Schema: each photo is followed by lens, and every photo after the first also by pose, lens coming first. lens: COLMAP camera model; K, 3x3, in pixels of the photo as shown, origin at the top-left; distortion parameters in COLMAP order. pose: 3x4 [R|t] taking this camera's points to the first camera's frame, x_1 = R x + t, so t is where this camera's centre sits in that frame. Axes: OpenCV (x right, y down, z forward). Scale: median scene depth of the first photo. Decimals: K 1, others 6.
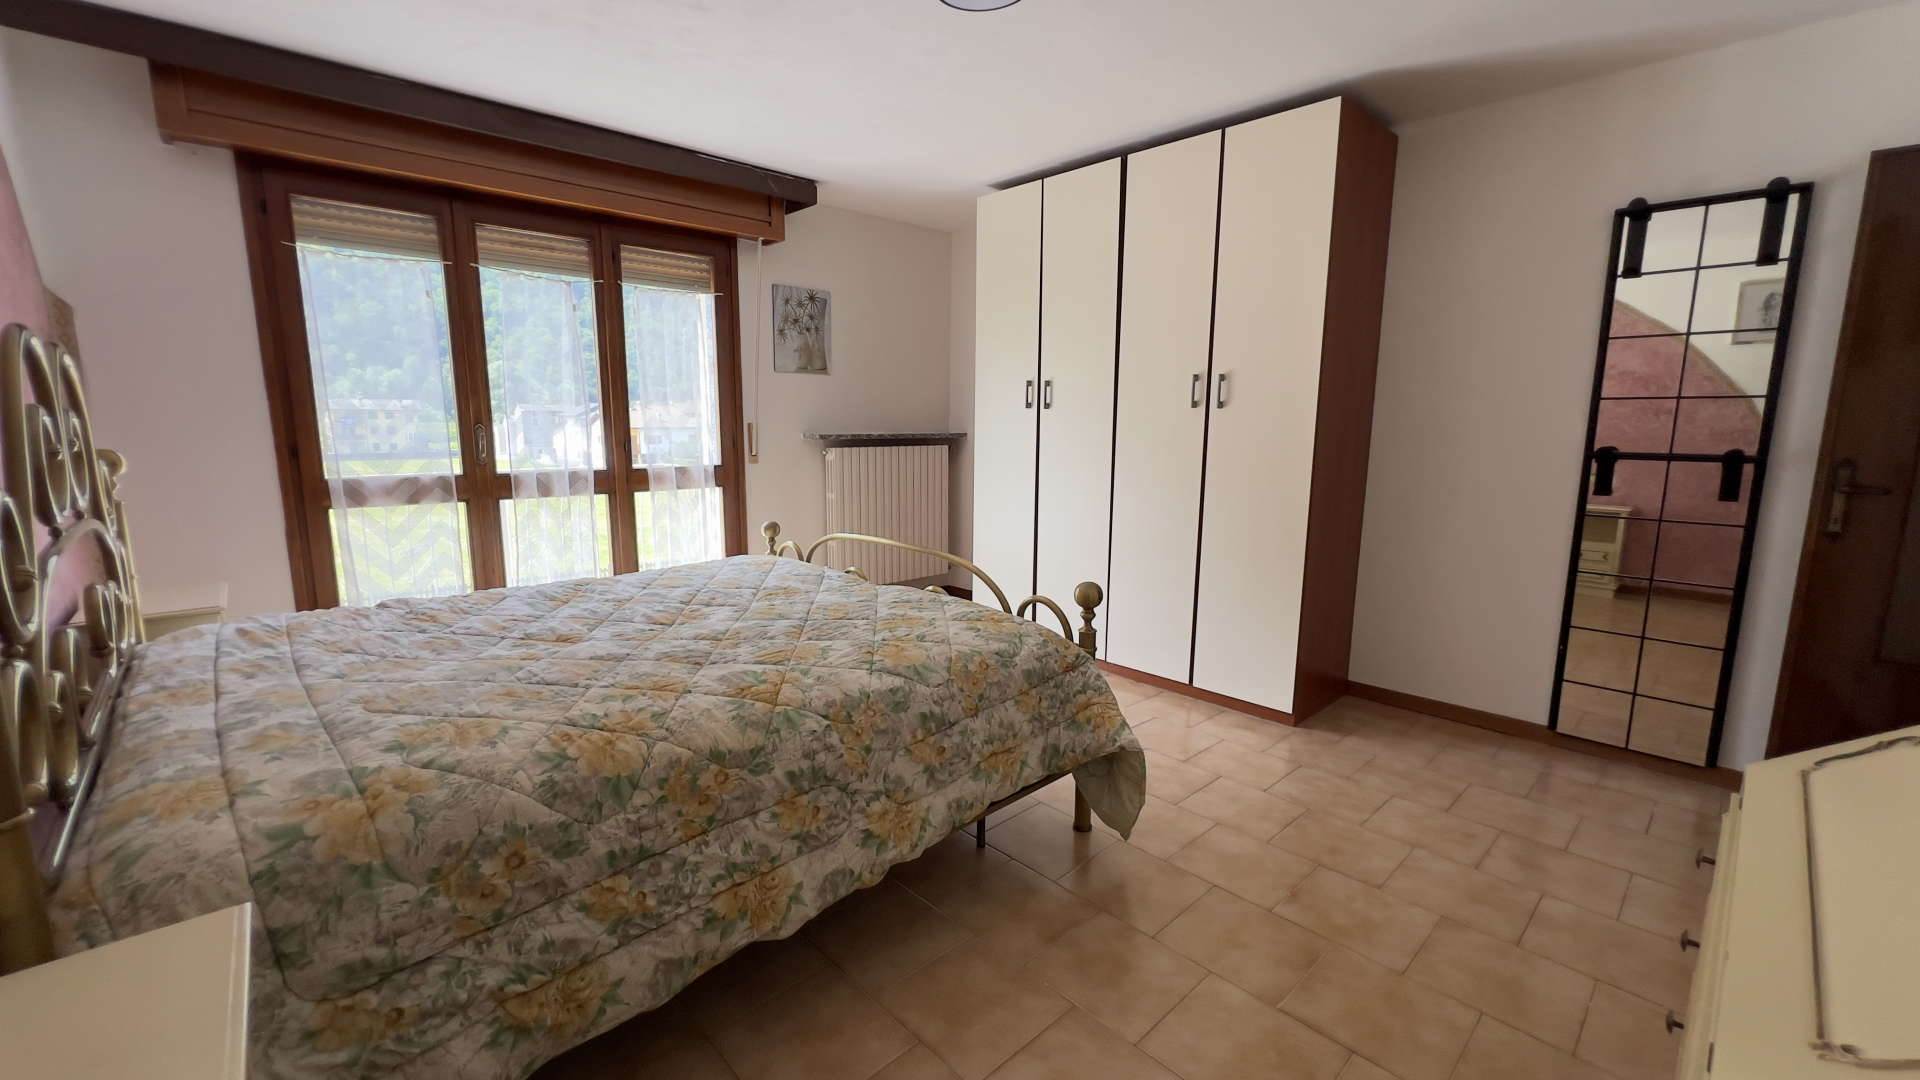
lens RADIAL K [[769.4, 0, 952.4], [0, 769.4, 543.9], [0, 0, 1]] dist [-0.002785, 0.001319]
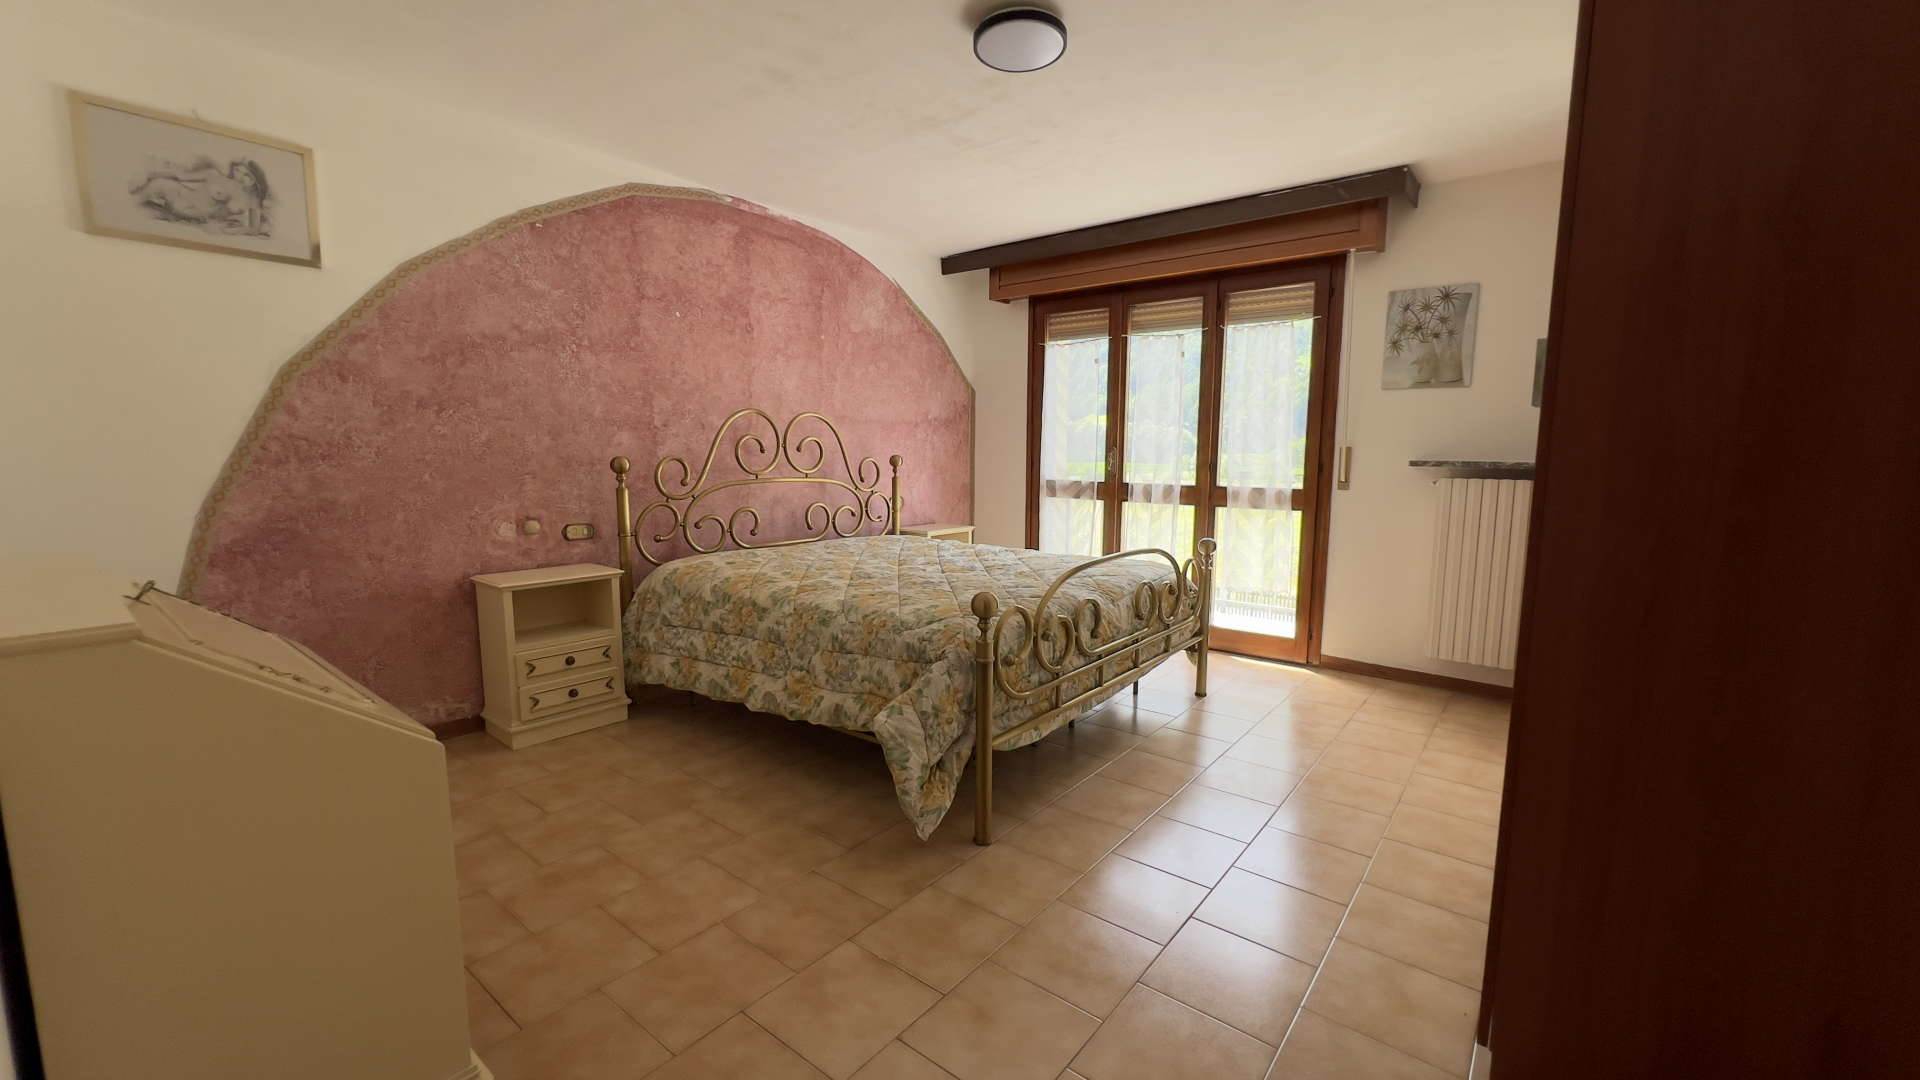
lens RADIAL K [[769.4, 0, 963.4], [0, 769.4, 538.0], [0, 0, 1]] dist [-0.002785, 0.001319]
pose [[0.146613, 0.110271, -0.983028, 0.743230], [-0.165210, 0.982539, 0.085576, -0.065024], [0.975300, 0.149860, 0.162271, 0.514621]]
